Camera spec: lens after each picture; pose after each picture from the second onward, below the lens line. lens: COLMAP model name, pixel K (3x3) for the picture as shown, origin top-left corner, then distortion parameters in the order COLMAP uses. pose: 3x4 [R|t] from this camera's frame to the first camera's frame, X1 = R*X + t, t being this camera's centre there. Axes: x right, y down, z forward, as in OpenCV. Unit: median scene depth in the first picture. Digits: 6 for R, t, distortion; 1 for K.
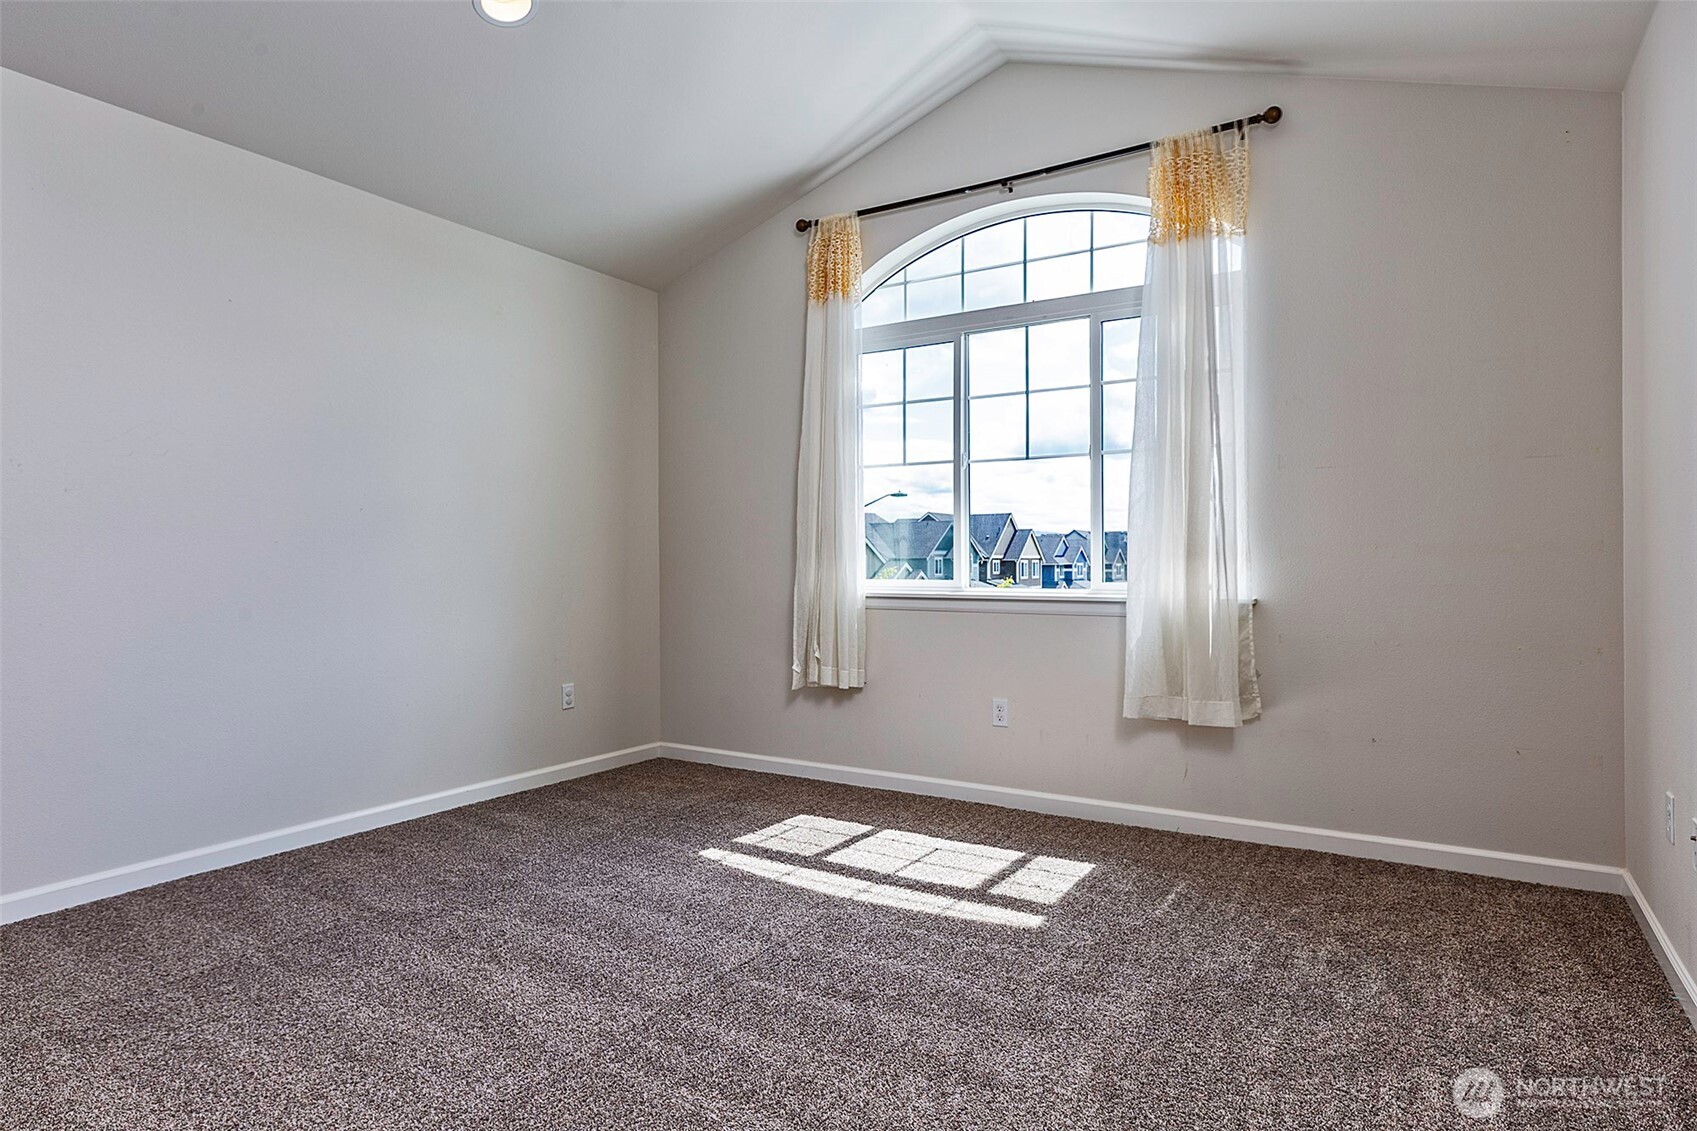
lens RADIAL K [[962.5, 0, 846.9], [0, 962.5, 565.4], [0, 0, 1]] dist [-0.000509, 0.000054]
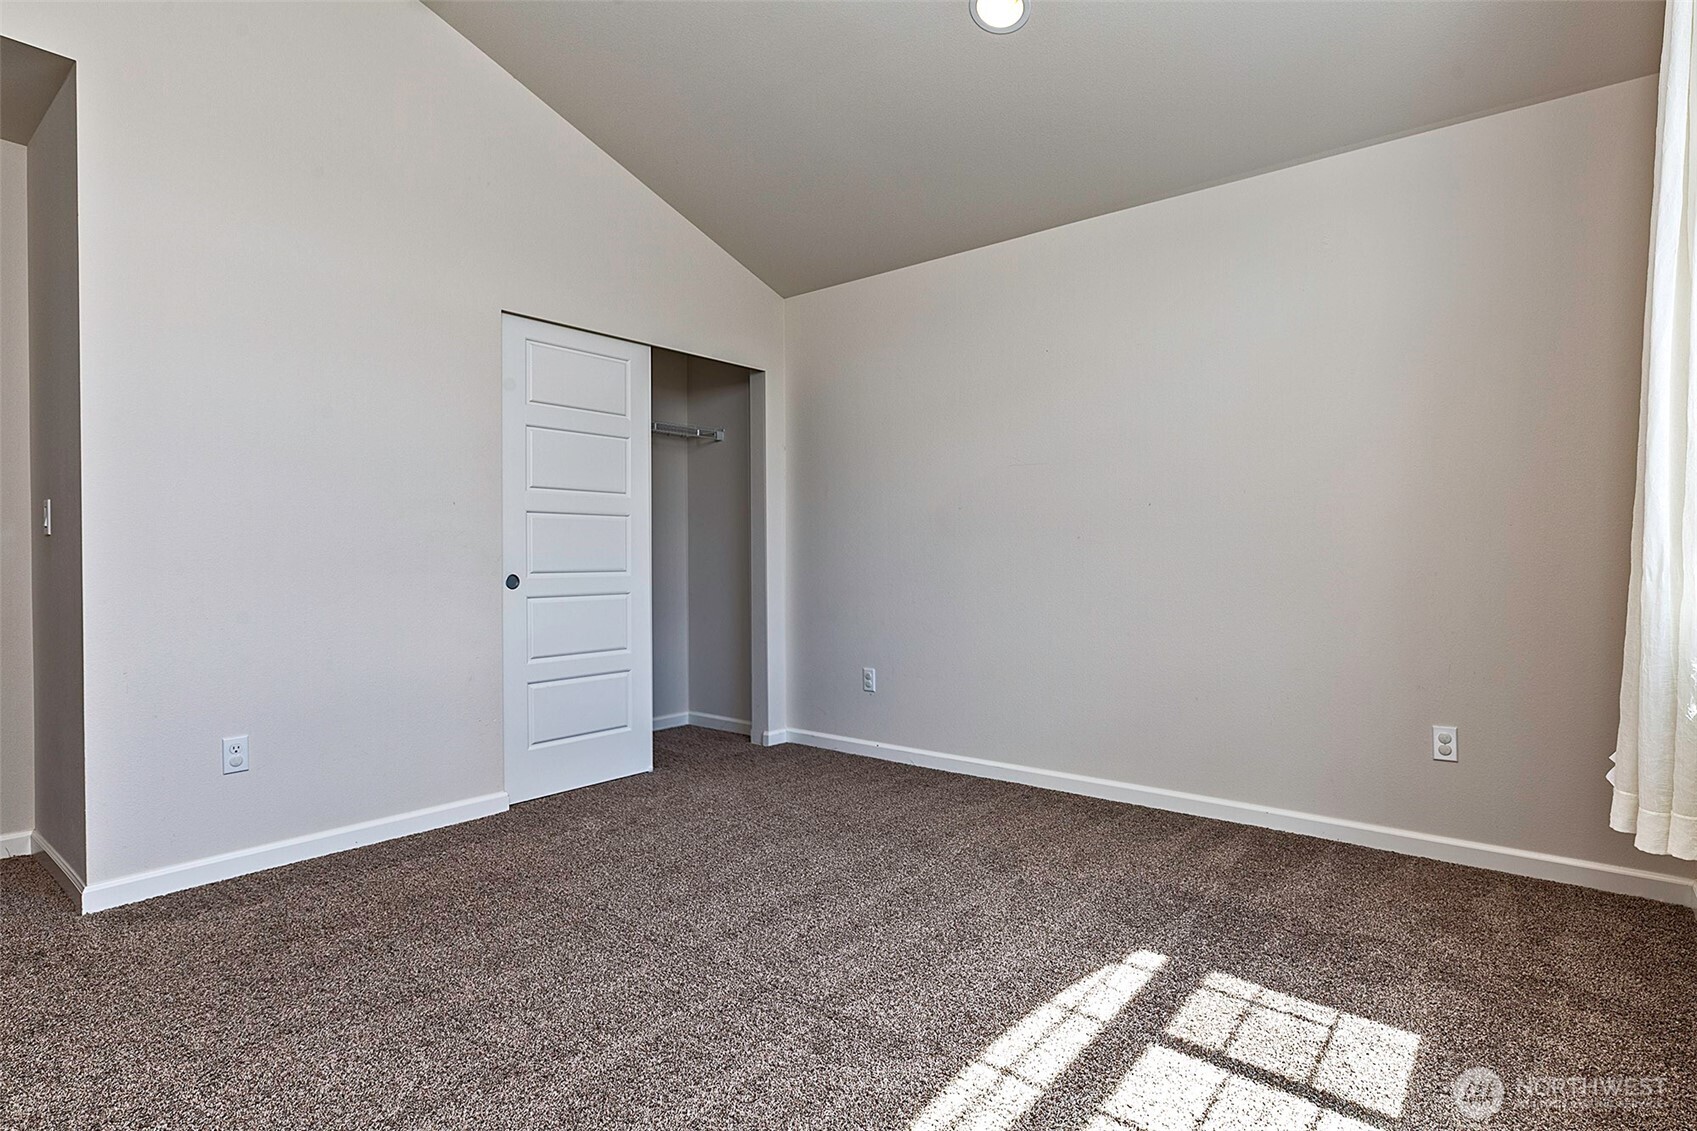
lens RADIAL K [[870.6, 0, 846.5], [0, 870.6, 565.2], [0, 0, 1]] dist [0.023597, -0.000027]
pose [[-0.116411, 0.015647, -0.993078, 0.541685], [0.002272, 0.999877, 0.015488, -0.002933], [0.993199, -0.000453, -0.116432, 0.880300]]
